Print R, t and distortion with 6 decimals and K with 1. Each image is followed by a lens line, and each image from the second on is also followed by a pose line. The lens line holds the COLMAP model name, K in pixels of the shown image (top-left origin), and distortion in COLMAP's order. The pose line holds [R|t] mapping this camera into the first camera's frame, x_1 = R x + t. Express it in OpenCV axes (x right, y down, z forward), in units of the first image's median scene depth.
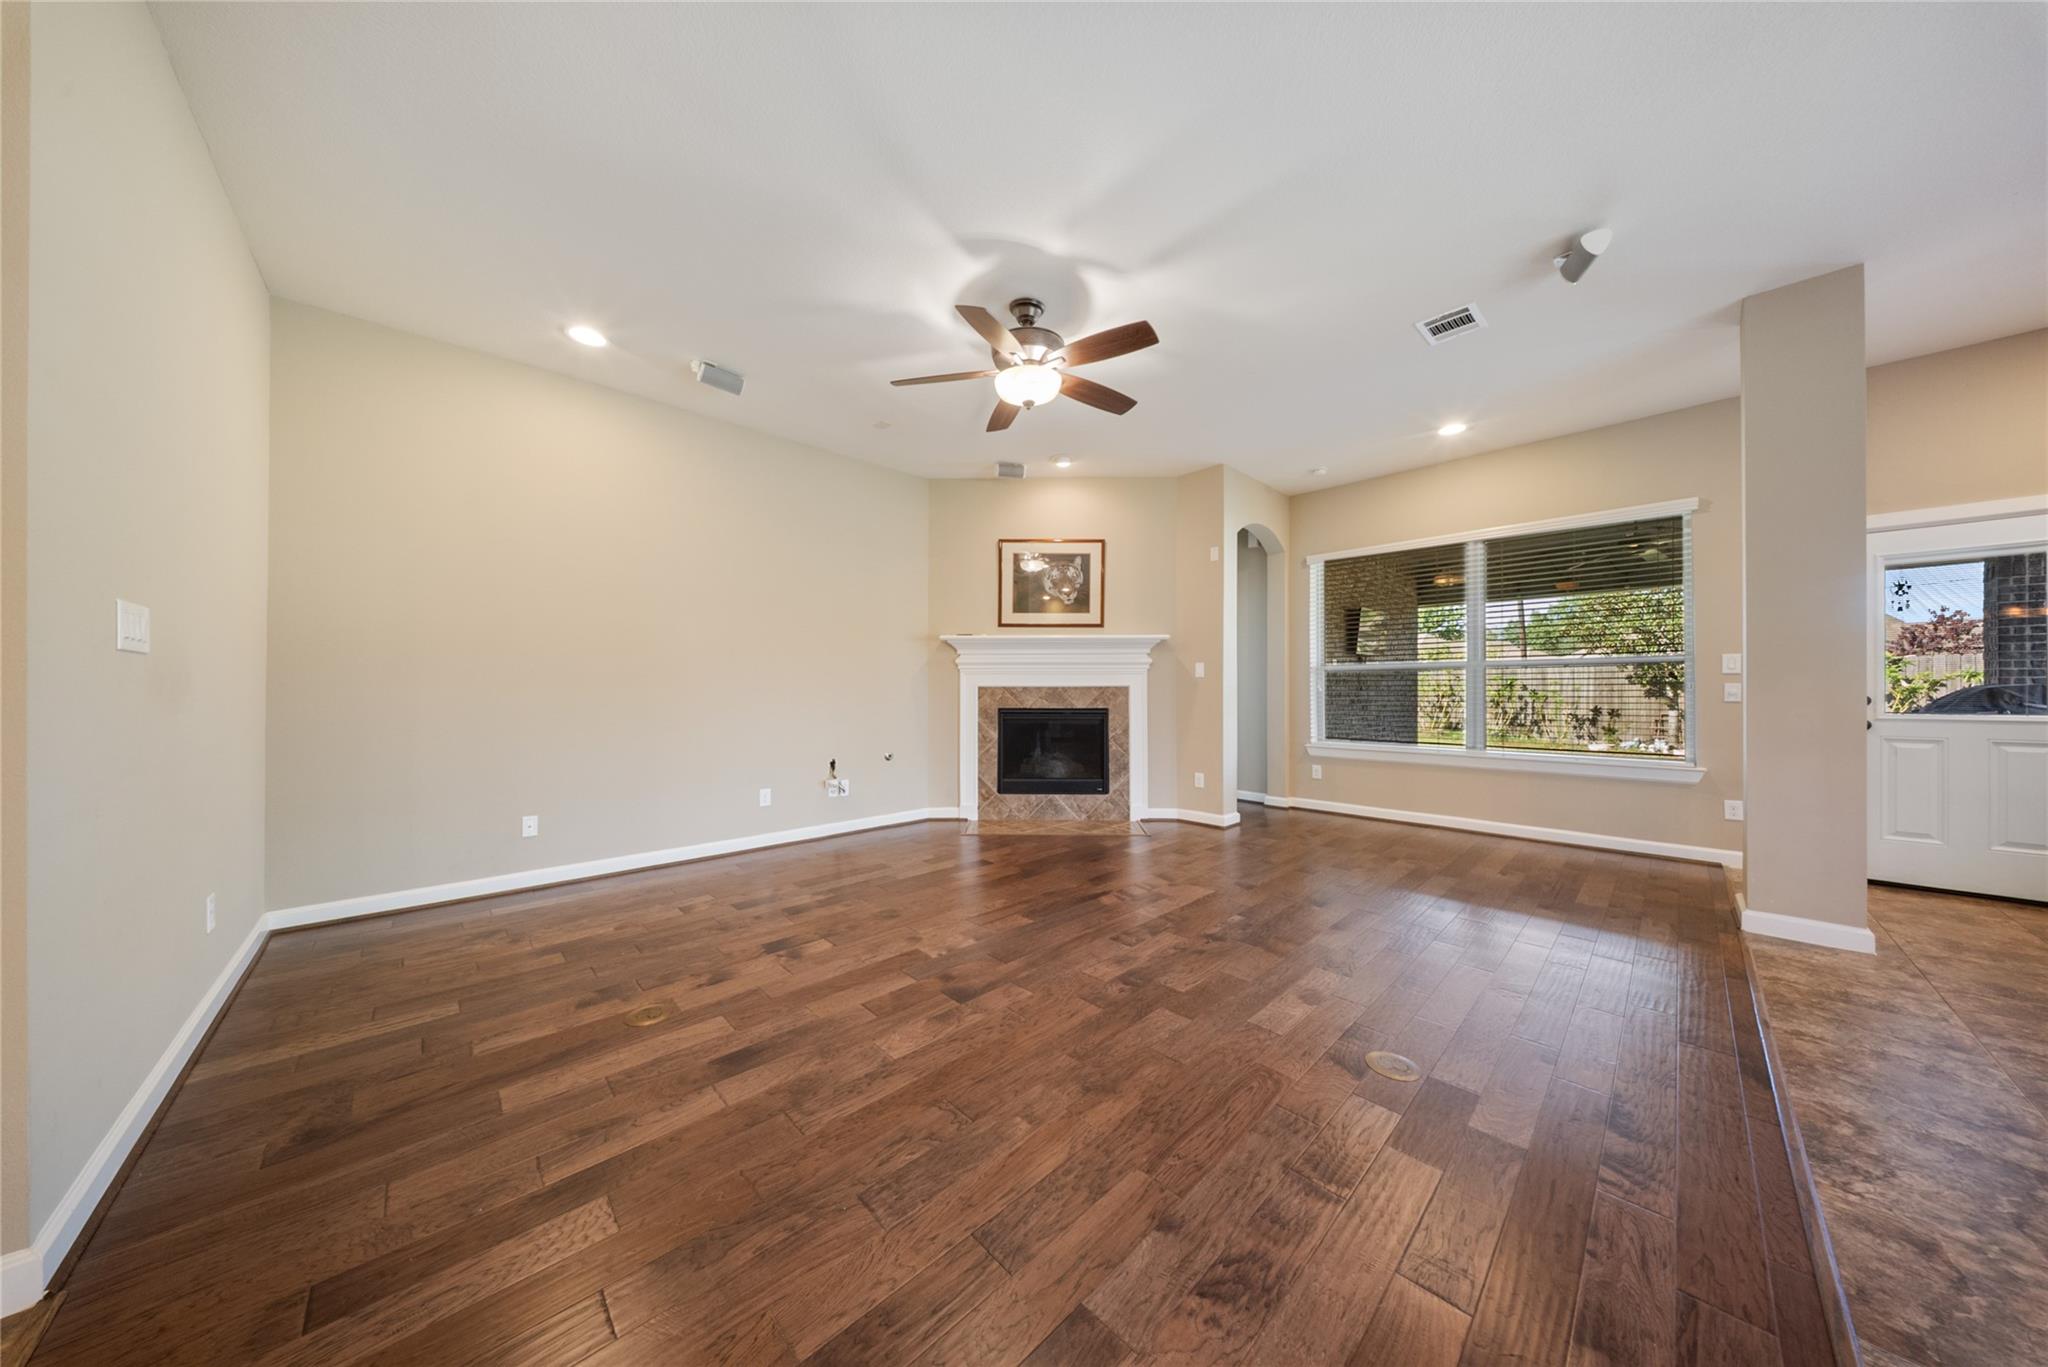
lens RADIAL K [[613.2, 0, 1017.8], [0, 613.2, 685.3], [0, 0, 1]] dist [0.000984, -0.000094]
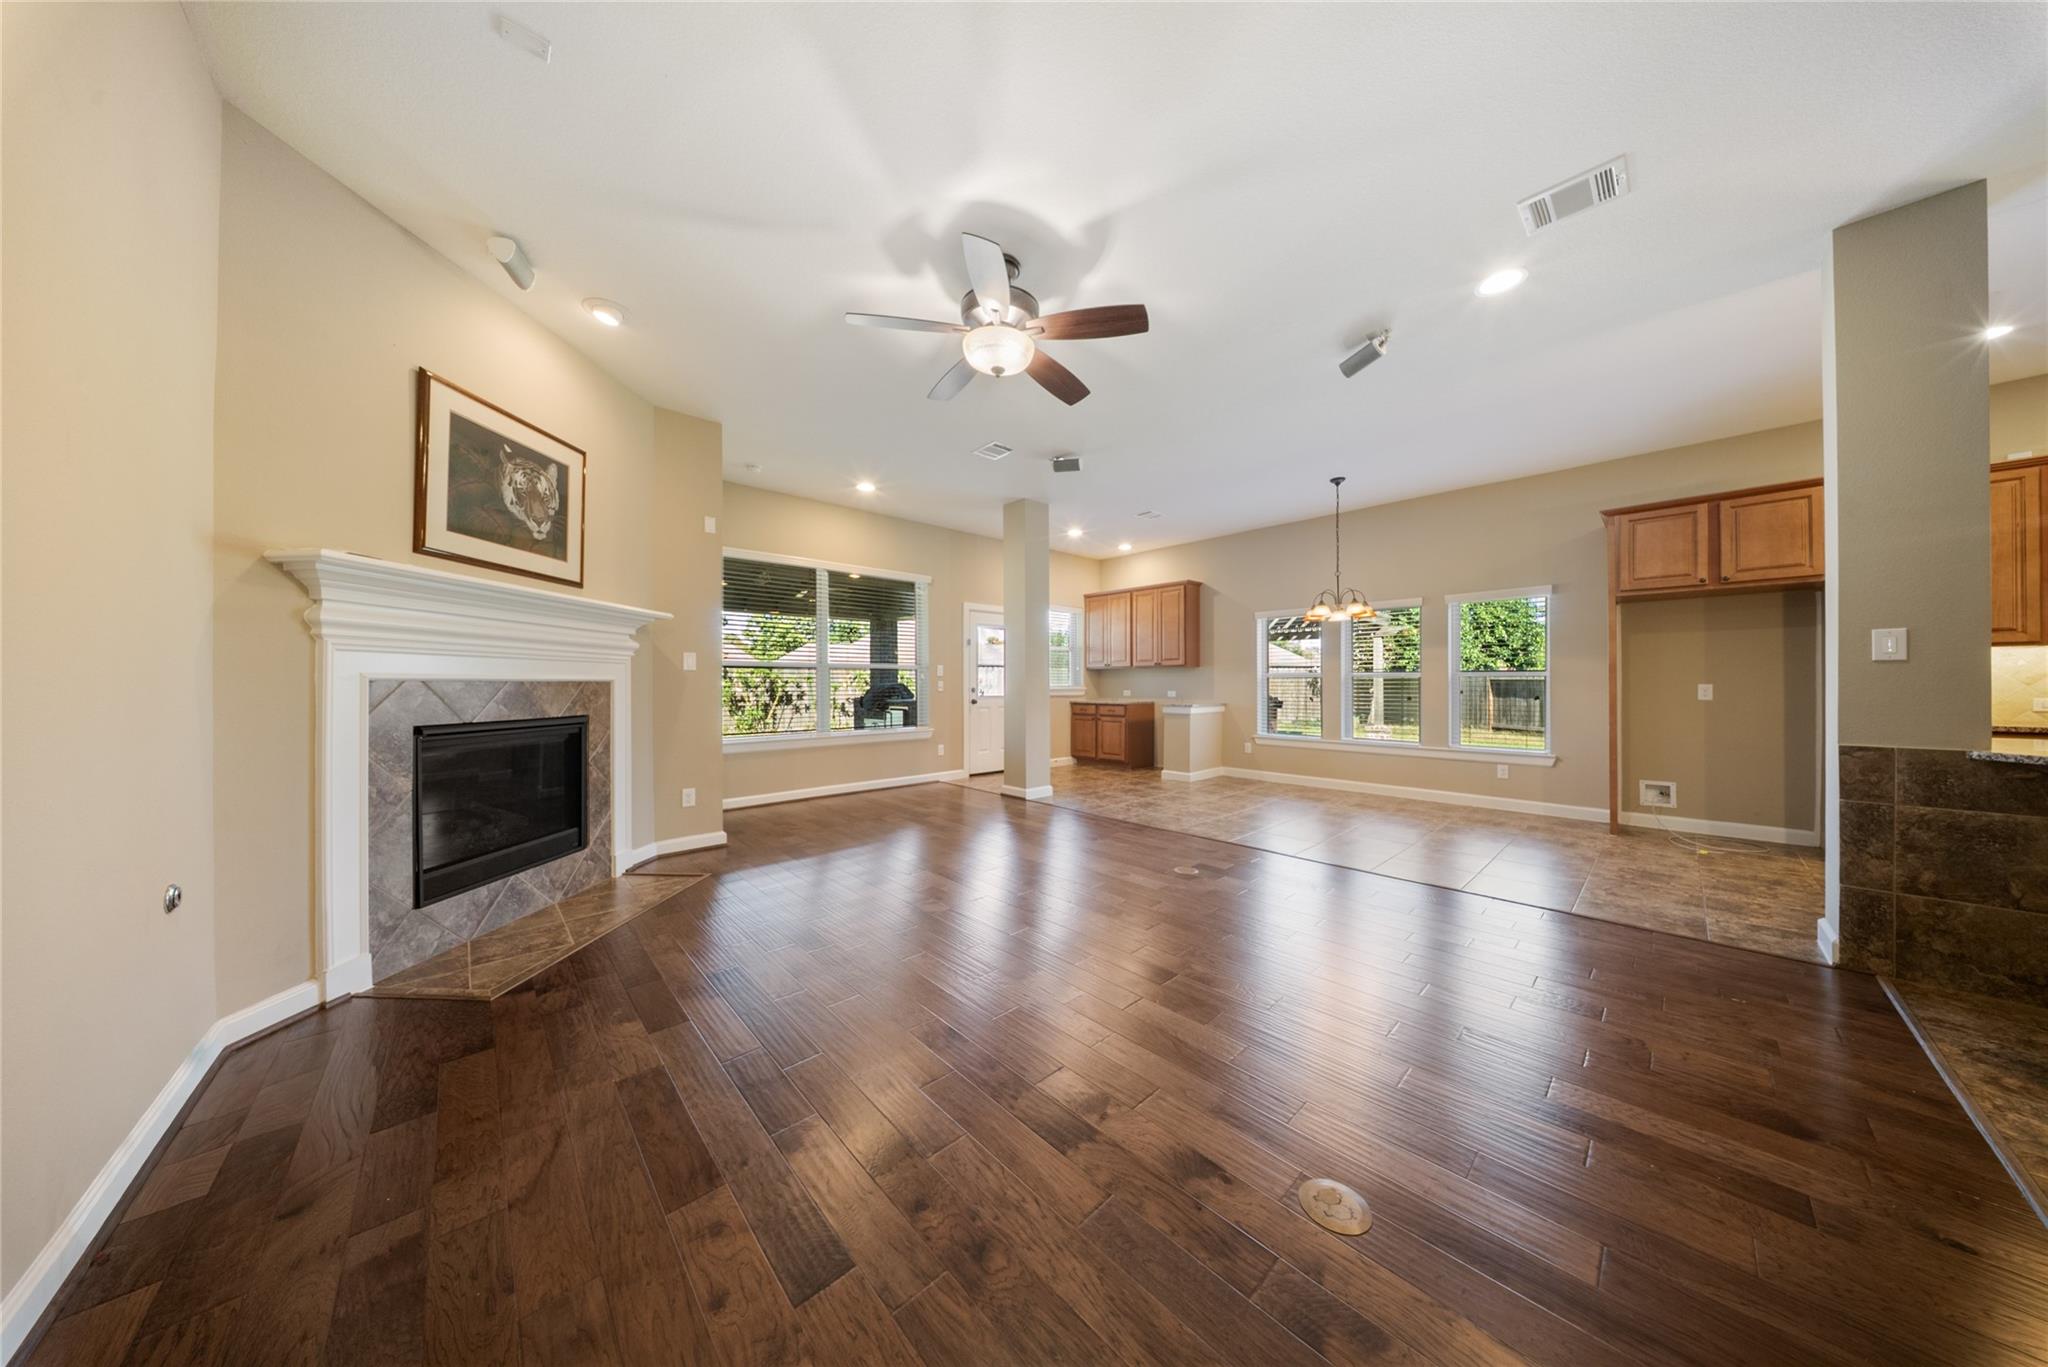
lens RADIAL K [[613.2, 0, 1027.7], [0, 613.2, 686.5], [0, 0, 1]] dist [0.000984, -0.000094]
pose [[0.003649, -0.002586, 0.999990, -0.500038], [-0.005745, 0.999980, 0.002607, 0.003029], [-0.999977, -0.005755, 0.003634, 0.535163]]
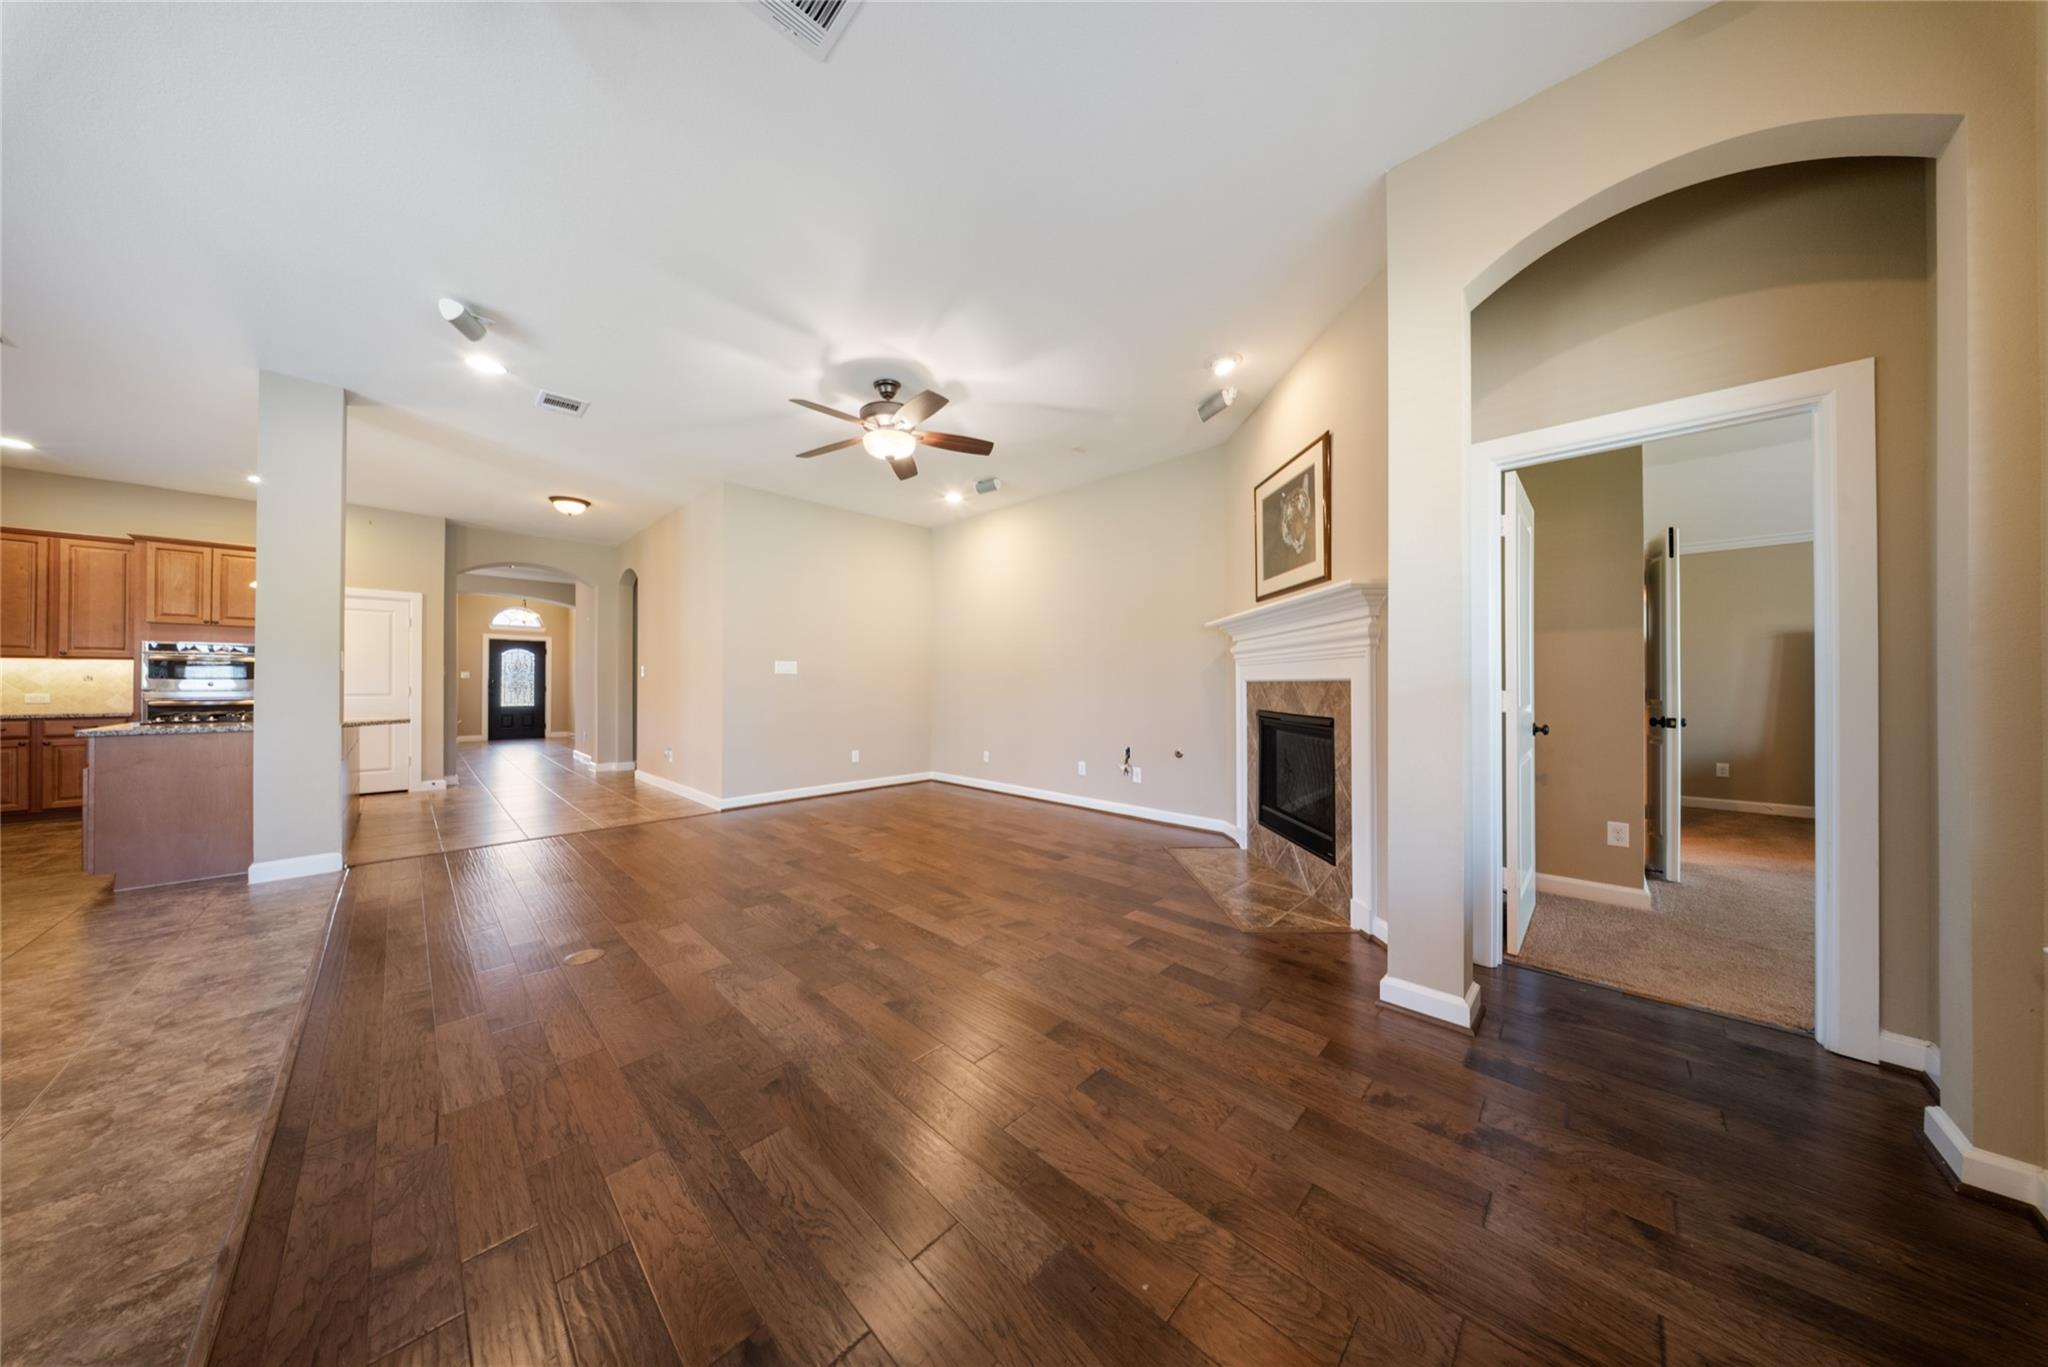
lens RADIAL K [[613.2, 0, 1020.7], [0, 613.2, 678.0], [0, 0, 1]] dist [0.000984, -0.000094]
pose [[0.037279, -0.007649, -0.999276, 0.719684], [0.007116, 0.999947, -0.007389, 0.001767], [0.999280, -0.006836, 0.037332, 0.683629]]
